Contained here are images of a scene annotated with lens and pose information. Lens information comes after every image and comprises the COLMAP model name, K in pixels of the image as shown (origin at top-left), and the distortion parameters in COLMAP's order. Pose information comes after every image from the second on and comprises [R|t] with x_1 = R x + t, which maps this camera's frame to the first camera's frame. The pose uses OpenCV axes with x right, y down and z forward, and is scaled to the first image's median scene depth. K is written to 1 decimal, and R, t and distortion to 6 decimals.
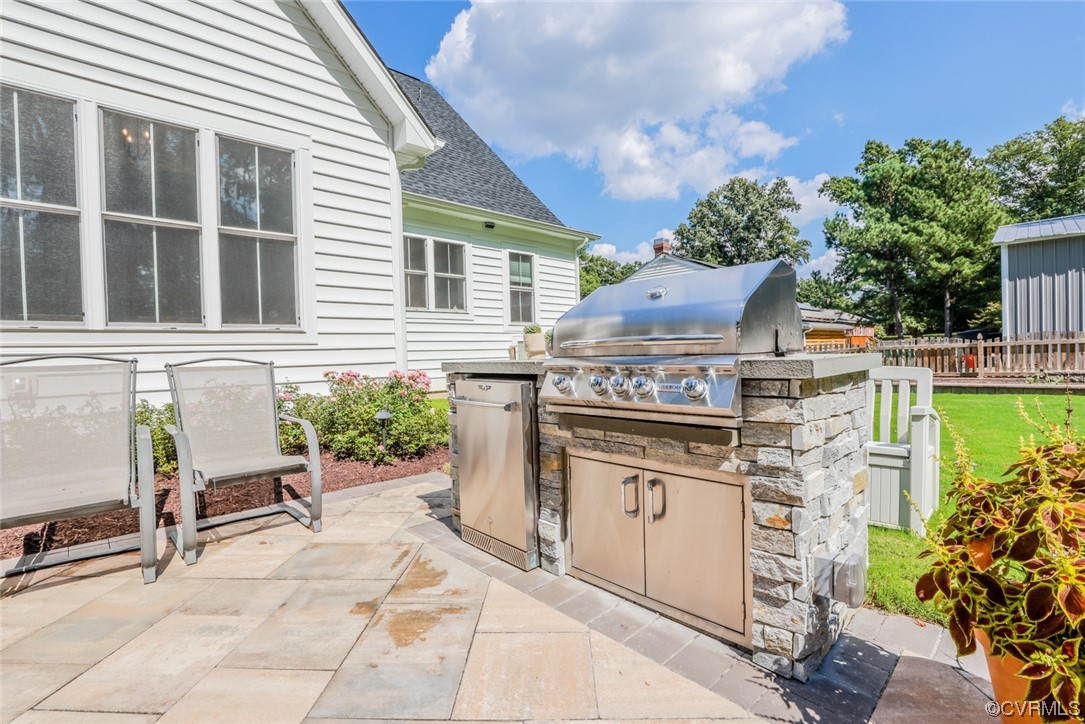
lens RADIAL K [[495.2, 0, 544.4], [0, 495.2, 365.1], [0, 0, 1]] dist [-0.039168, 0.008000]
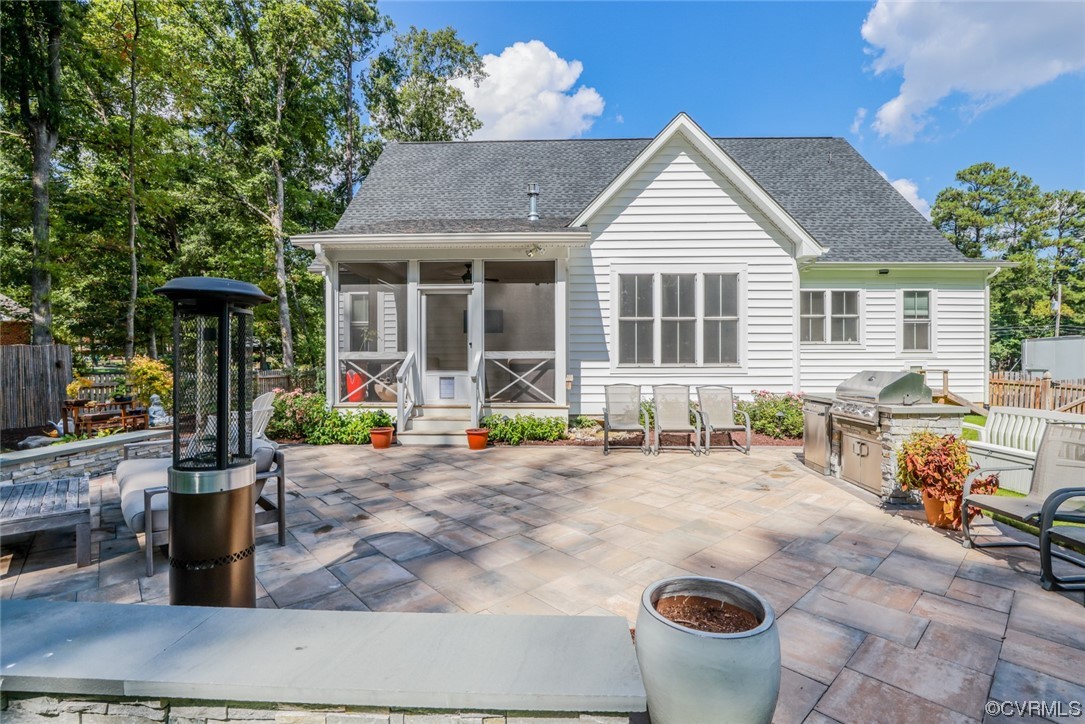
lens RADIAL K [[495.2, 0, 544.4], [0, 495.2, 365.1], [0, 0, 1]] dist [-0.039168, 0.008000]
pose [[0.693669, 0.033939, -0.719494, 0.385595], [-0.033470, 0.999329, 0.014871, -0.084598], [0.719516, 0.013766, 0.694340, -0.951377]]
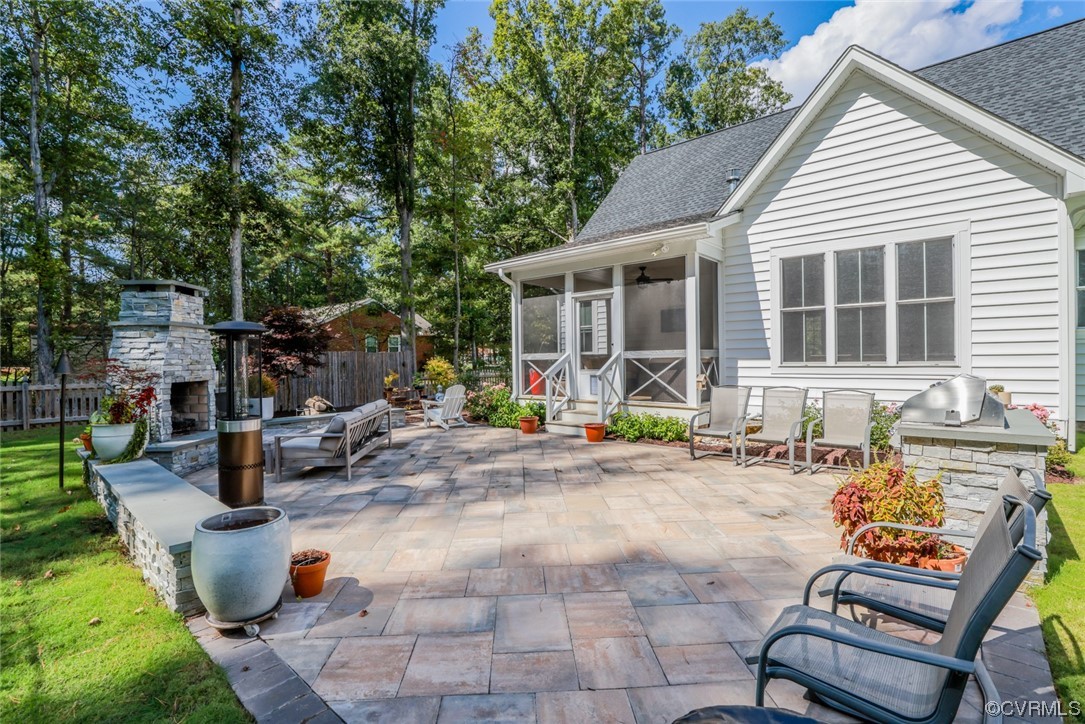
lens RADIAL K [[495.2, 0, 544.4], [0, 495.2, 365.1], [0, 0, 1]] dist [-0.039168, 0.008000]
pose [[0.079493, 0.036939, -0.996151, 0.820391], [-0.012754, 0.999269, 0.036036, -0.112967], [0.996754, 0.009840, 0.079906, -0.282648]]
